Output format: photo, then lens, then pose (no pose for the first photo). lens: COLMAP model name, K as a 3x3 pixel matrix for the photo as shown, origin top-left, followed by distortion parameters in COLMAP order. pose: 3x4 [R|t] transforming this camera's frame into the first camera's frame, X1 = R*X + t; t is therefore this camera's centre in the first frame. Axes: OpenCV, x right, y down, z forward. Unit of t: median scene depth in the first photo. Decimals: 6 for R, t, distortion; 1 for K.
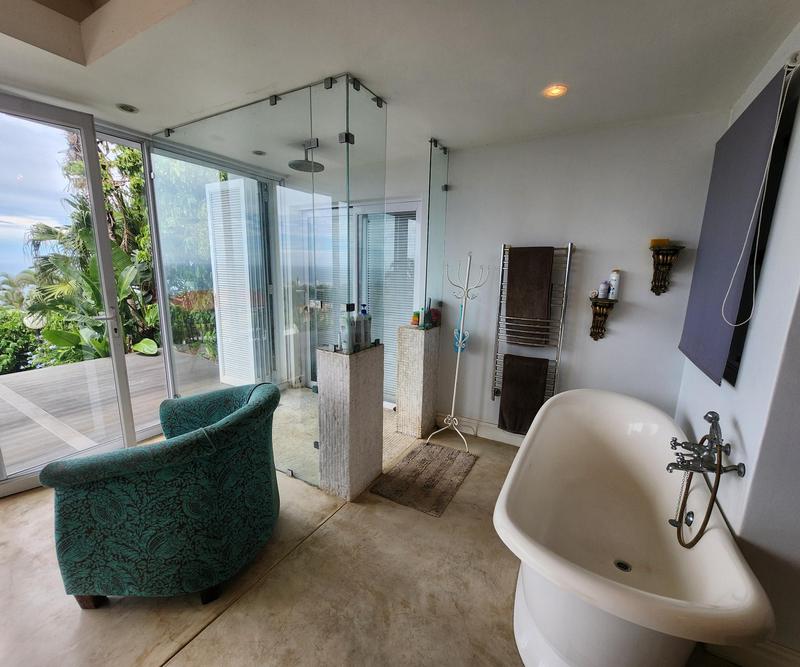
lens RADIAL K [[349.4, 0, 399.1], [0, 349.4, 335.3], [0, 0, 1]] dist [0.000101, 0.000329]
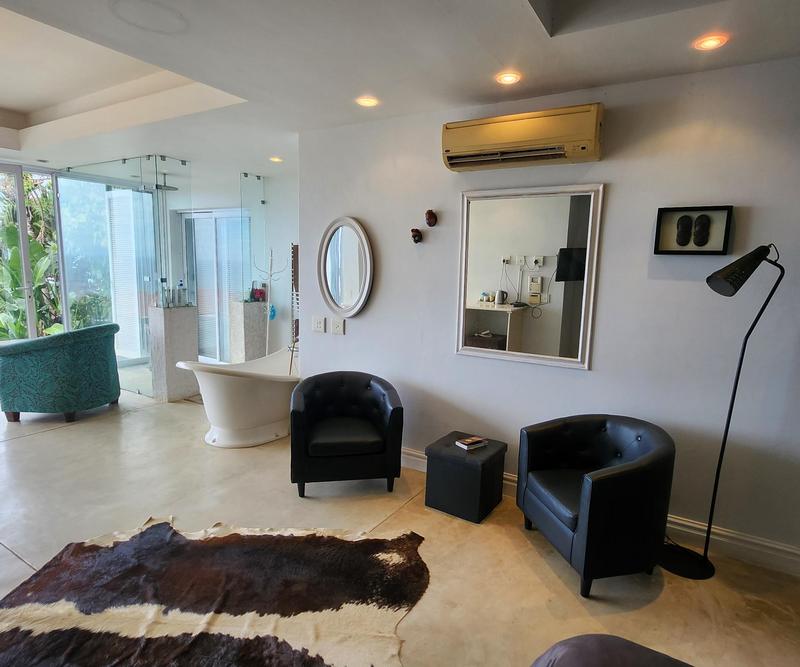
lens RADIAL K [[484.0, 0, 400.8], [0, 484.0, 338.0], [0, 0, 1]] dist [-0.004409, 0.001747]
pose [[0.999565, 0.011997, -0.026941, 0.419797], [-0.013028, 0.999176, -0.038444, 0.107684], [0.026458, 0.038779, 0.998897, -0.511333]]
